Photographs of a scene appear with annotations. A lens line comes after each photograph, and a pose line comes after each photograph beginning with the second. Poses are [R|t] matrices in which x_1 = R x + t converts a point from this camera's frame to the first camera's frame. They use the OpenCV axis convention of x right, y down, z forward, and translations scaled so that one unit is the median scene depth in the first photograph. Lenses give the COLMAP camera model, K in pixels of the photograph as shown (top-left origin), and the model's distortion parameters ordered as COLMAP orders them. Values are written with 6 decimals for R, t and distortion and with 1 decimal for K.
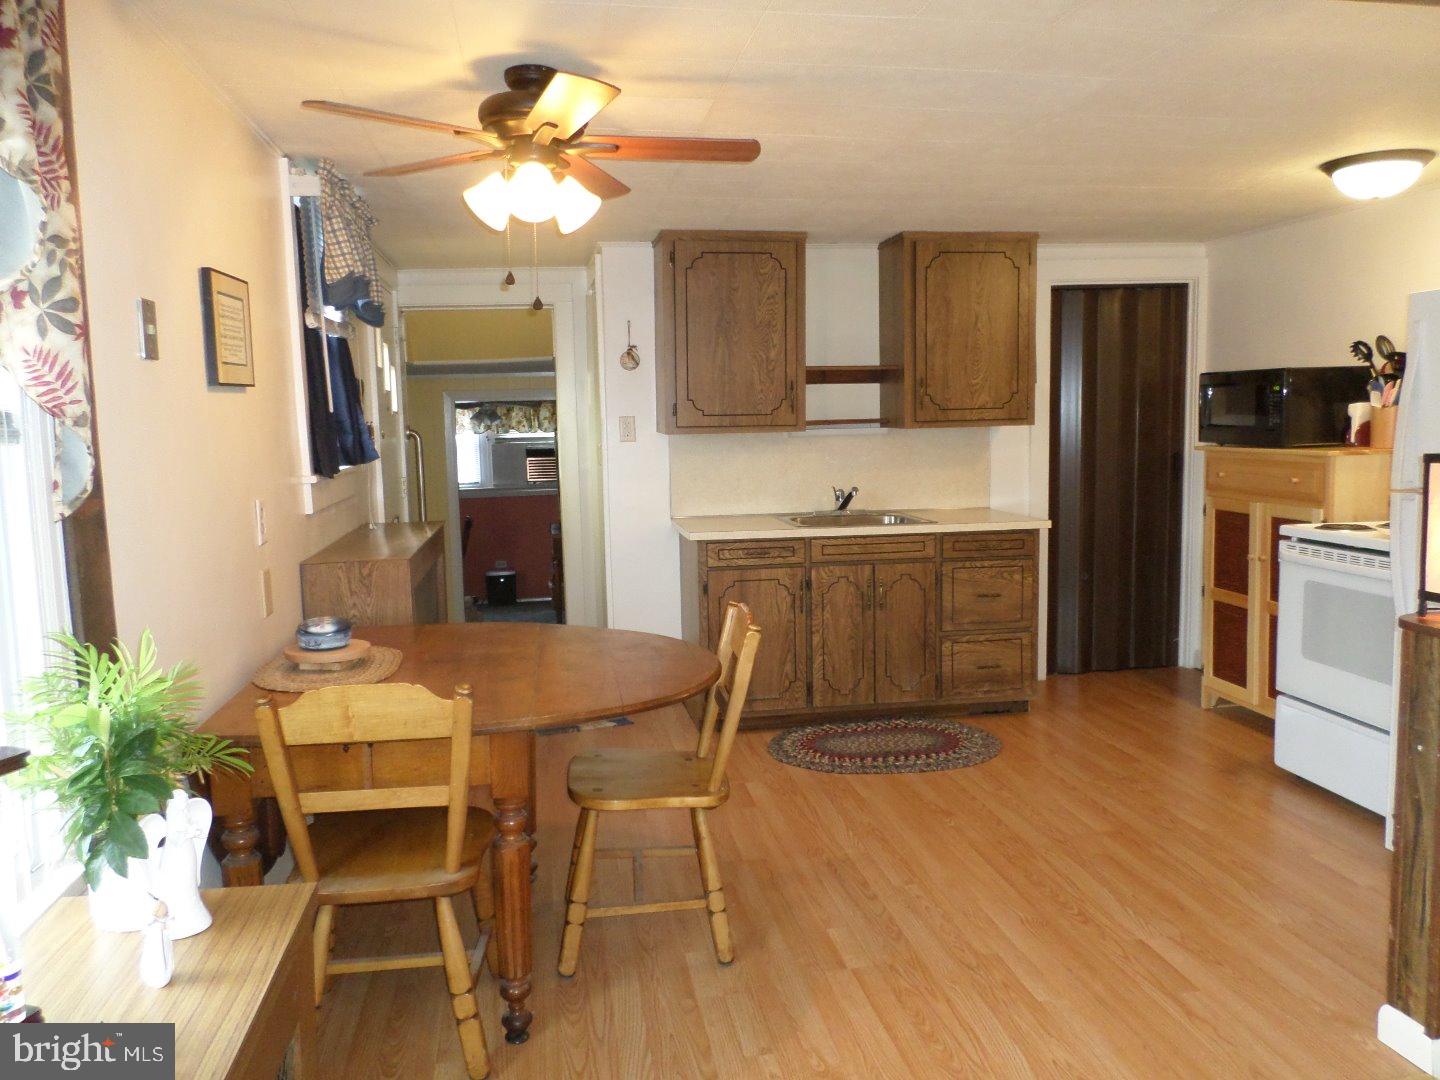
lens RADIAL K [[1098.2, 0, 720.0], [0, 1098.2, 540.0], [0, 0, 1]] dist [-0.009232, -0.000436]
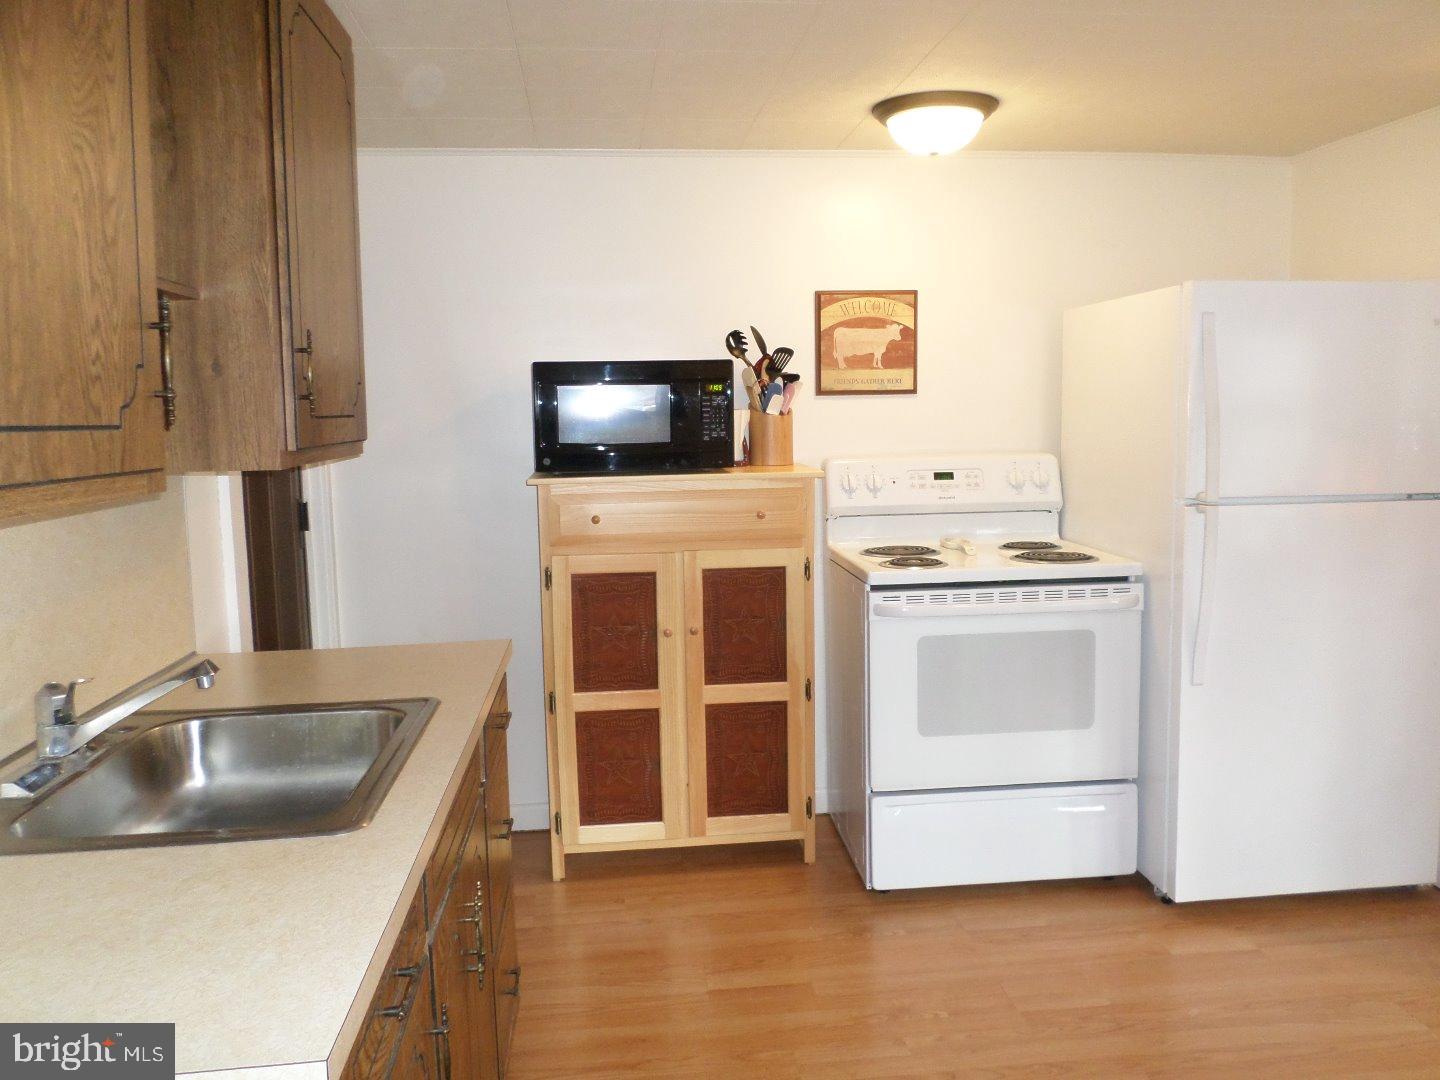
lens RADIAL K [[1121.5, 0, 719.3], [0, 1121.5, 525.9], [0, 0, 1]] dist [-0.006425, -0.003419]
pose [[0.062294, -0.079070, 0.994921, -0.208958], [0.127821, 0.989280, 0.070618, -0.094313], [-0.989839, 0.122772, 0.071733, 0.883028]]
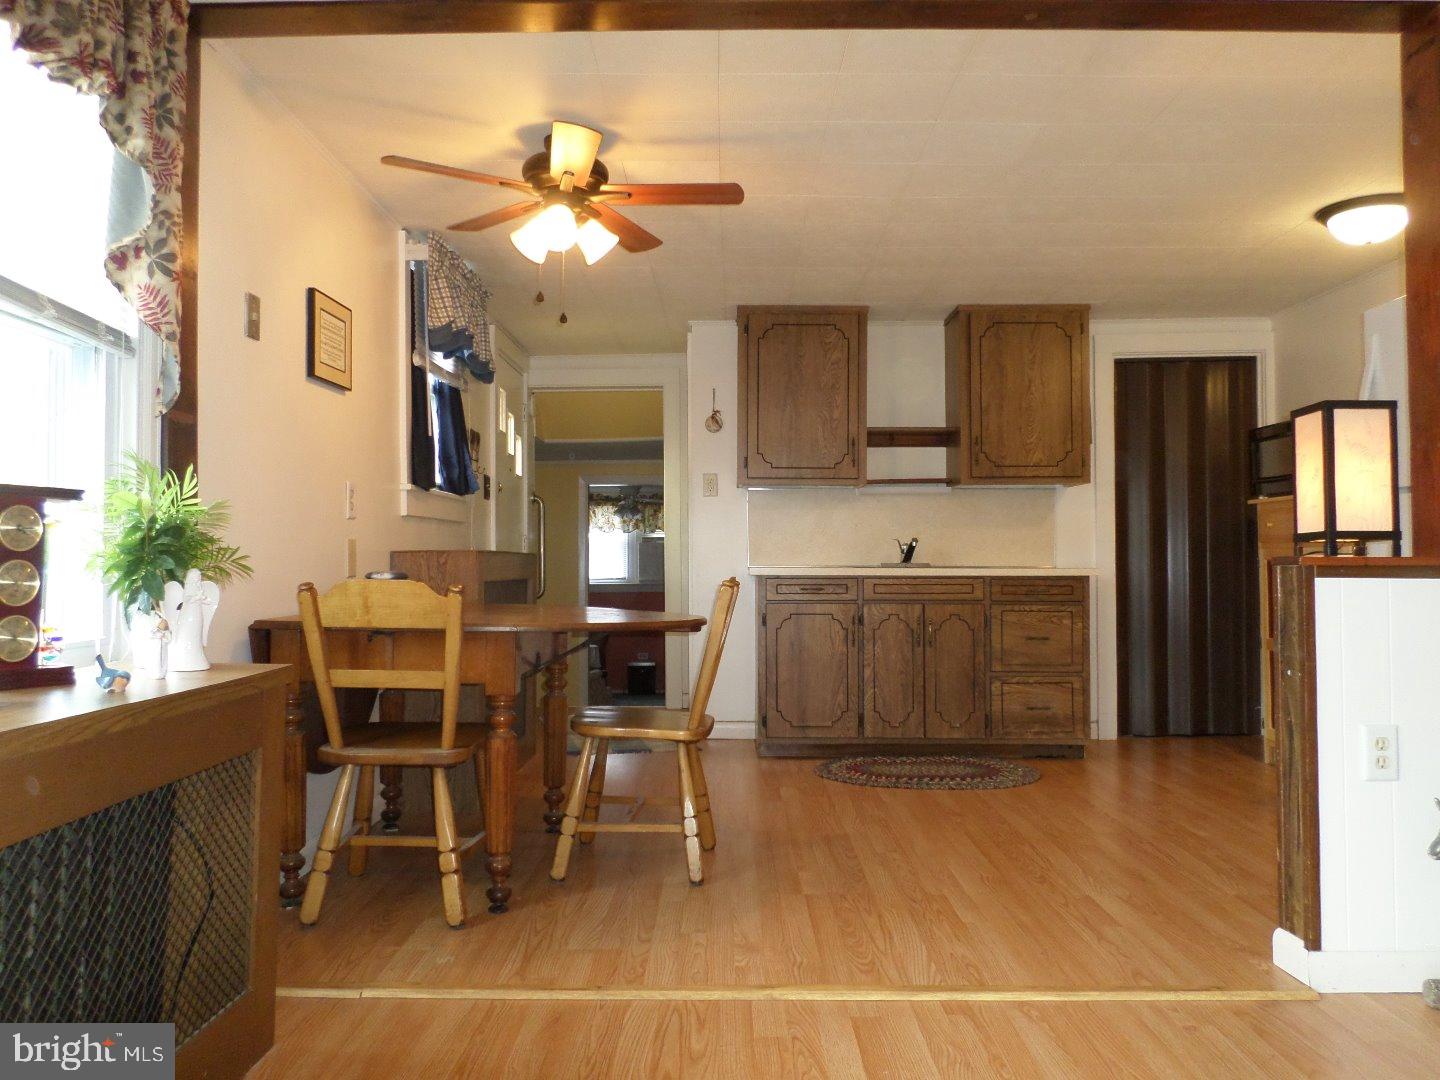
lens RADIAL K [[1098.2, 0, 720.0], [0, 1098.2, 540.0], [0, 0, 1]] dist [-0.009232, -0.000436]
pose [[0.985198, 0.015327, -0.170734, 0.127751], [-0.037562, 0.991092, -0.127773, 0.105682], [0.167254, 0.132294, 0.976998, -0.085999]]
